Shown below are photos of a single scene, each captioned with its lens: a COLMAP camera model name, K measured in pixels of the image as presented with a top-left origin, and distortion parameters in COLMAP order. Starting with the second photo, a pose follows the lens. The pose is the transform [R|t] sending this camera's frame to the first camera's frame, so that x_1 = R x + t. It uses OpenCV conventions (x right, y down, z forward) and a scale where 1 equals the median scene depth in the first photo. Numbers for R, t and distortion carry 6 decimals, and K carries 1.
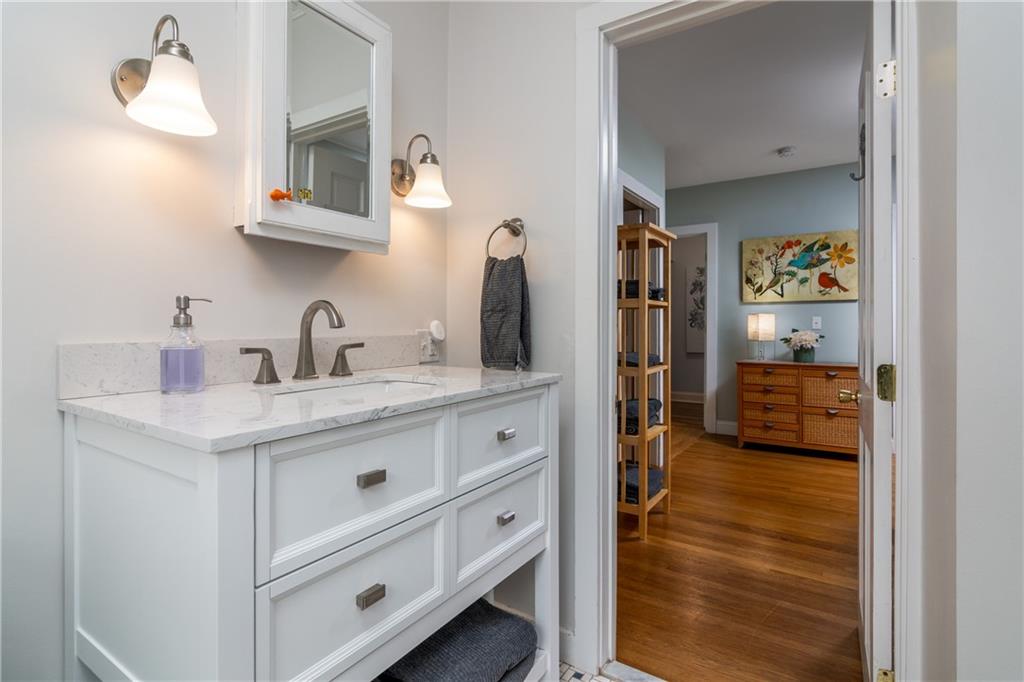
lens RADIAL K [[496.1, 0, 514.4], [0, 496.1, 328.0], [0, 0, 1]] dist [-0.001652, -0.000271]
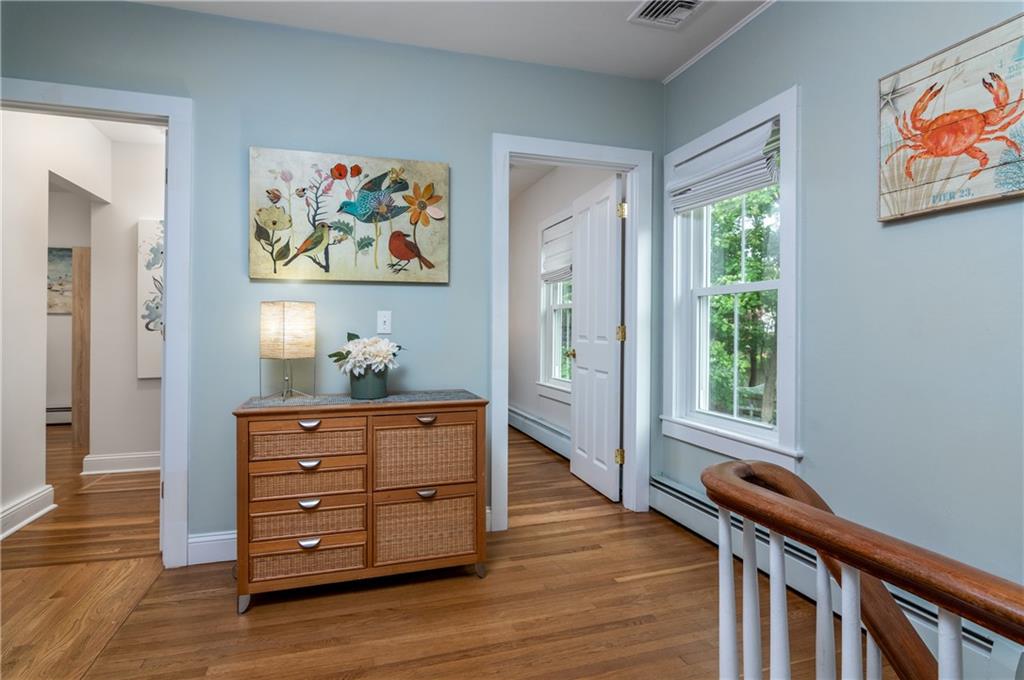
lens RADIAL K [[544.5, 0, 515.7], [0, 544.5, 323.9], [0, 0, 1]] dist [-0.000923, -0.000387]
pose [[0.618607, 0.011405, 0.785618, 0.223876], [0.000942, 0.999883, -0.015258, 0.001106], [-0.785700, 0.010178, 0.618524, 0.511083]]
